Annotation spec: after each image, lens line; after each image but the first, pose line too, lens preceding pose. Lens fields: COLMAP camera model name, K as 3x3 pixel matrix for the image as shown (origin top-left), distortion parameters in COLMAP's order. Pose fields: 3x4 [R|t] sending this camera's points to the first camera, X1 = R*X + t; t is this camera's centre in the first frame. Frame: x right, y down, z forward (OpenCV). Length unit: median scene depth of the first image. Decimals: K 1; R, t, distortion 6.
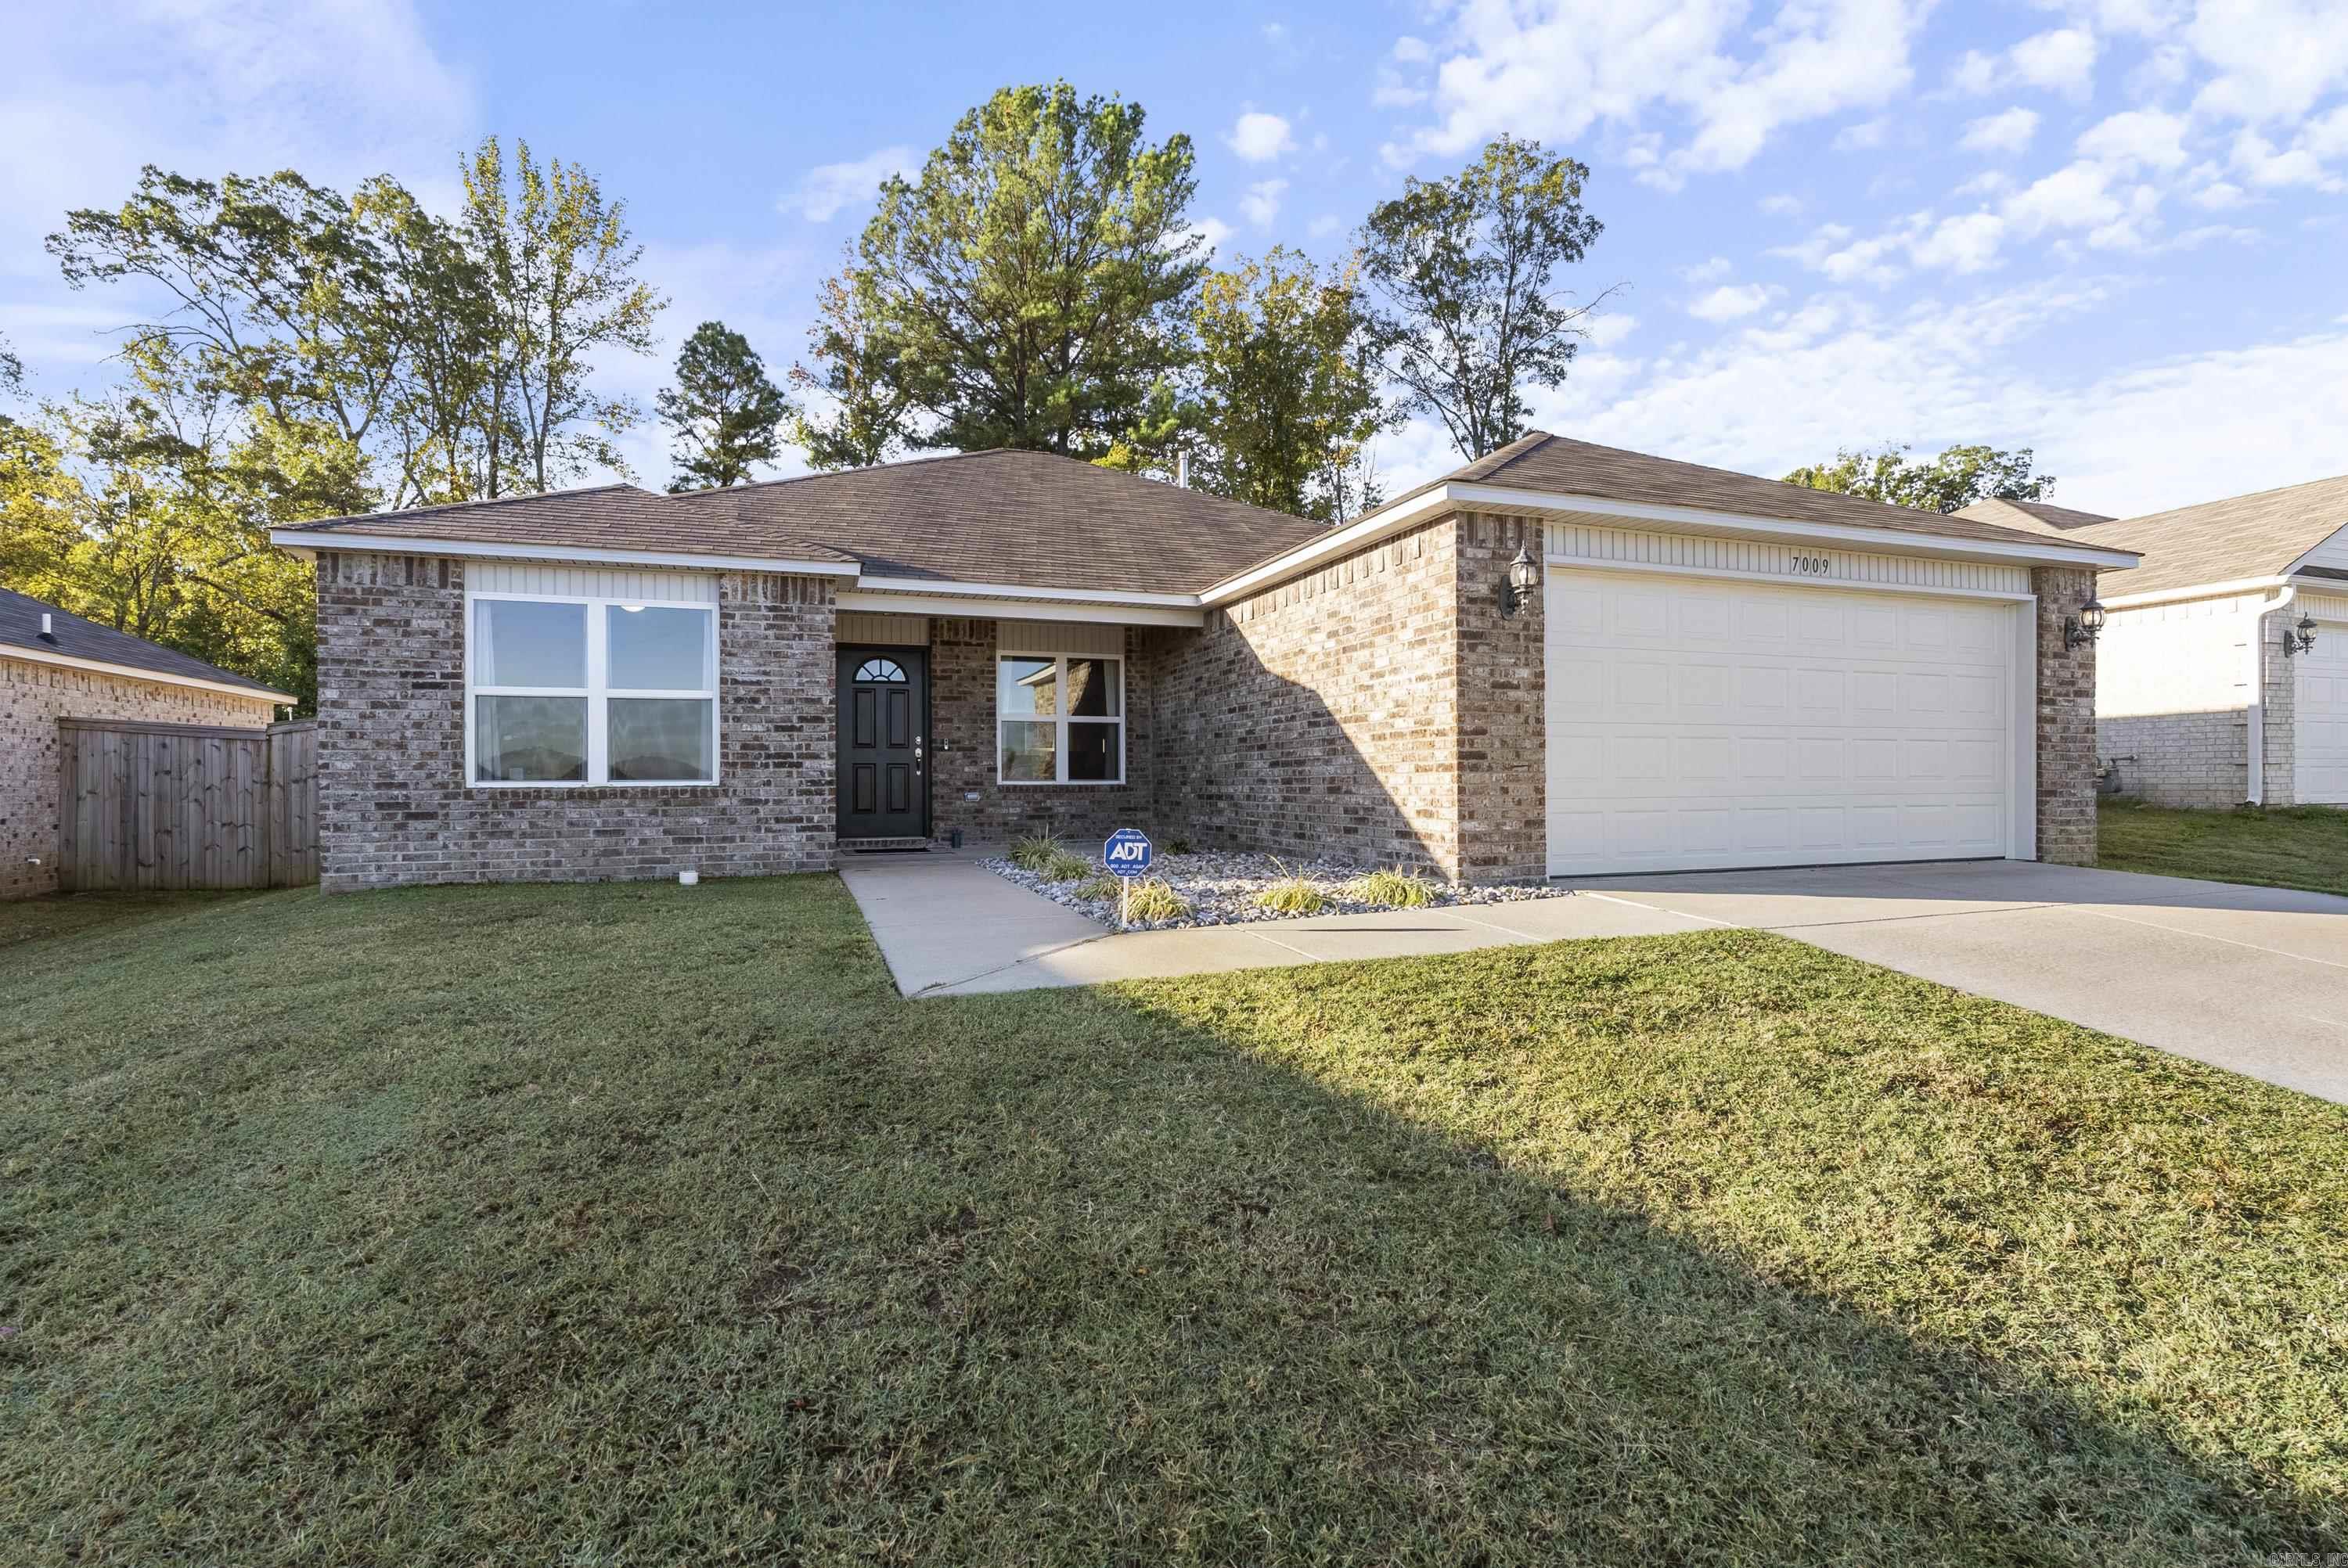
lens RADIAL K [[1063.9, 0, 1175.1], [0, 1063.9, 792.7], [0, 0, 1]] dist [-0.004664, -0.000300]
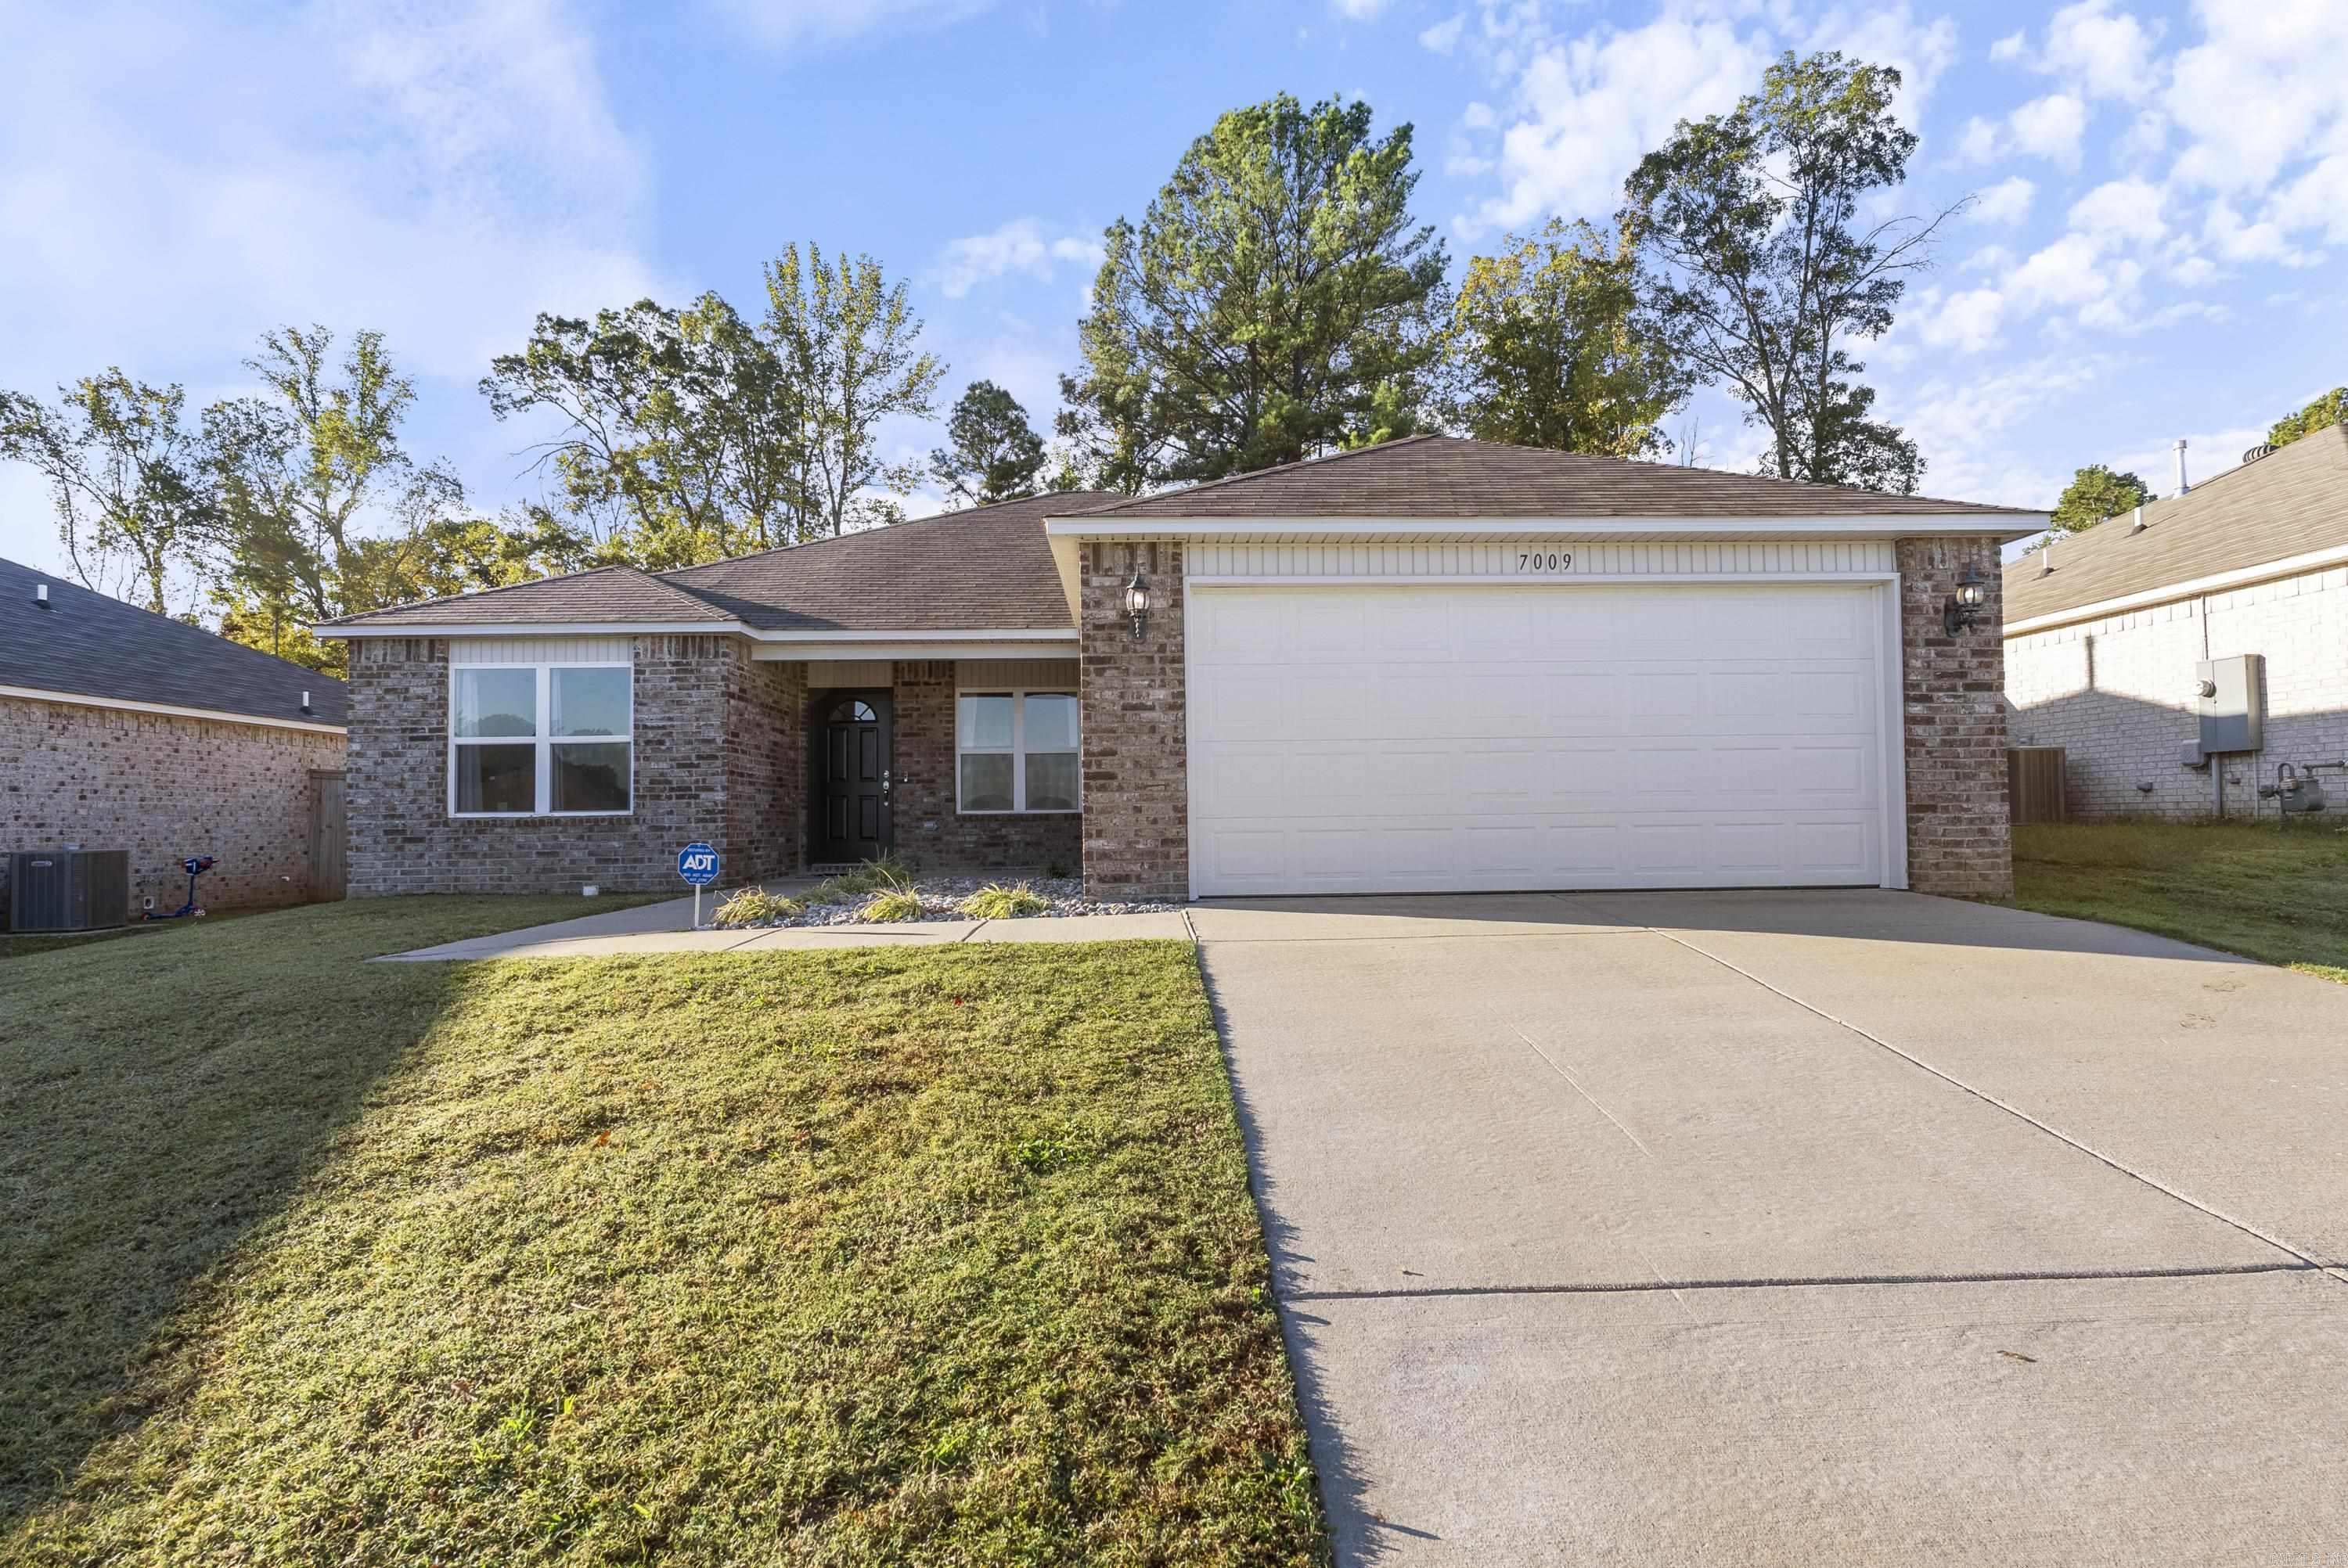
lens RADIAL K [[1145.6, 0, 1184.3], [0, 1145.6, 796.3], [0, 0, 1]] dist [-0.005477, 0.000574]
pose [[0.952357, -0.014653, -0.304635, 0.127180], [0.005505, 0.999508, -0.030865, 0.003596], [0.304937, 0.027718, 0.951969, -0.006630]]
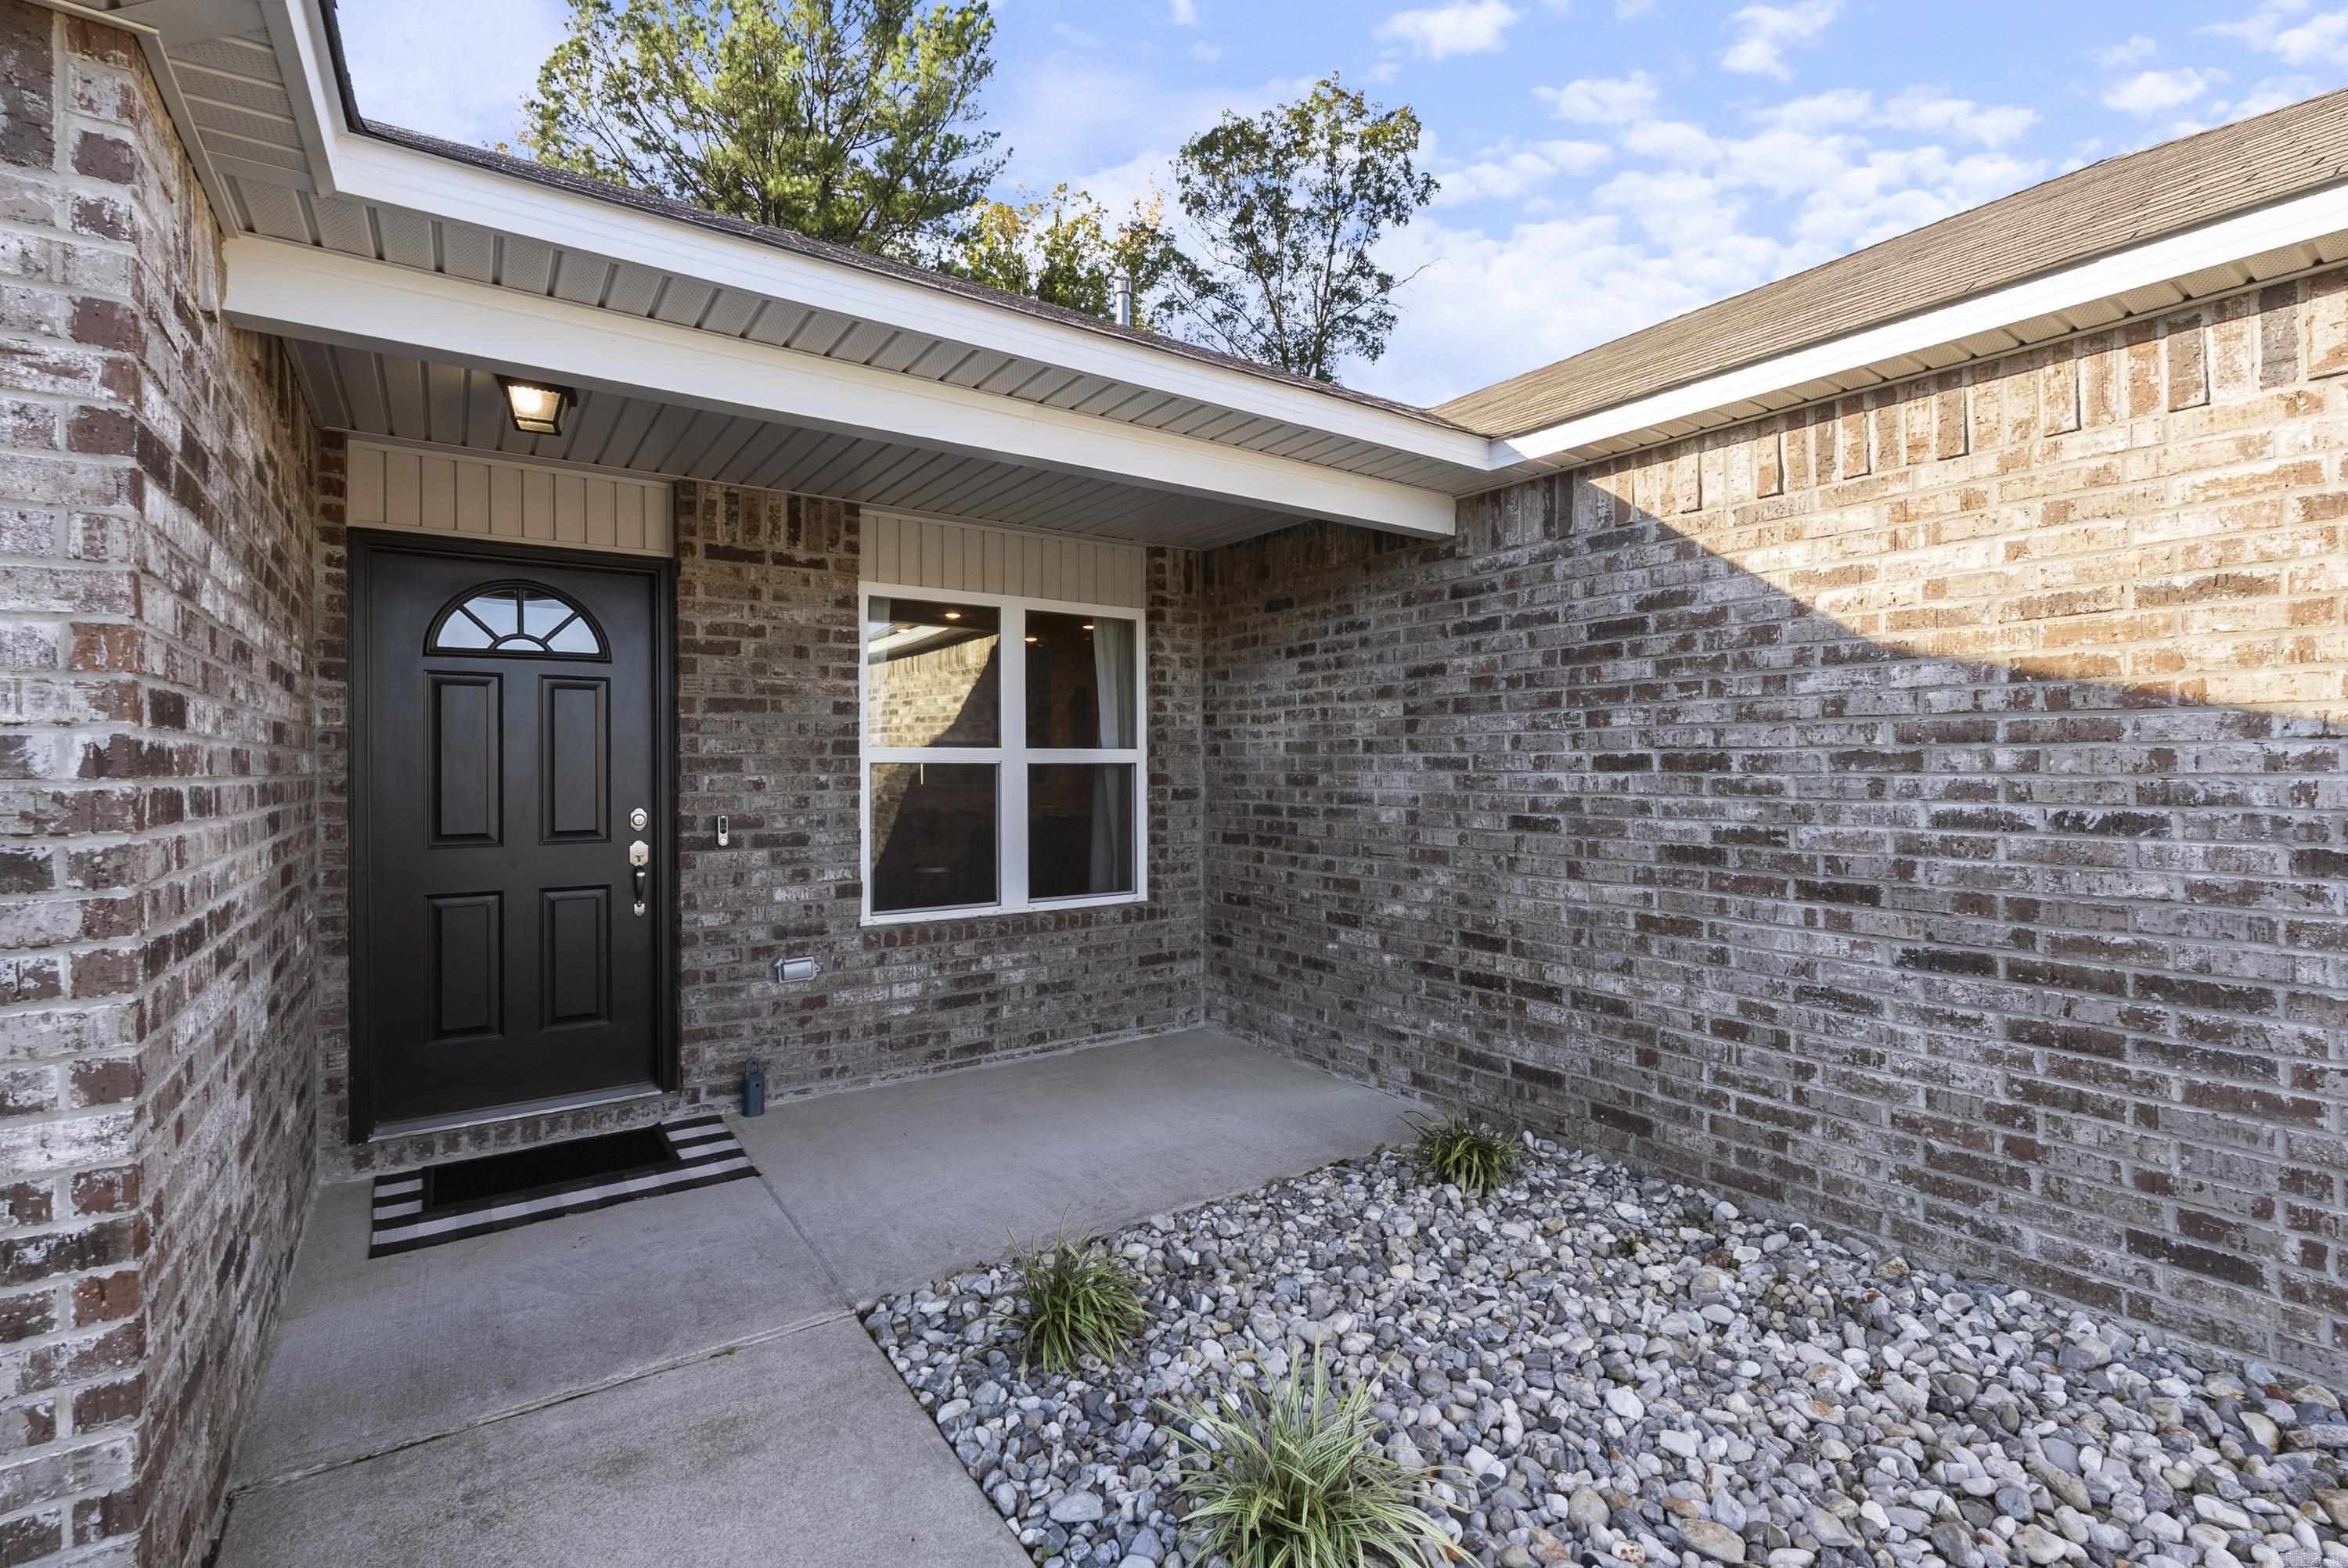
lens RADIAL K [[1036.1, 0, 1175.9], [0, 1036.1, 781.9], [0, 0, 1]] dist [-0.006729, 0.000365]
pose [[0.967684, -0.001908, 0.252158, -0.048023], [0.000618, 0.999986, 0.005193, -0.019921], [-0.252164, -0.004869, 0.967672, 0.192239]]
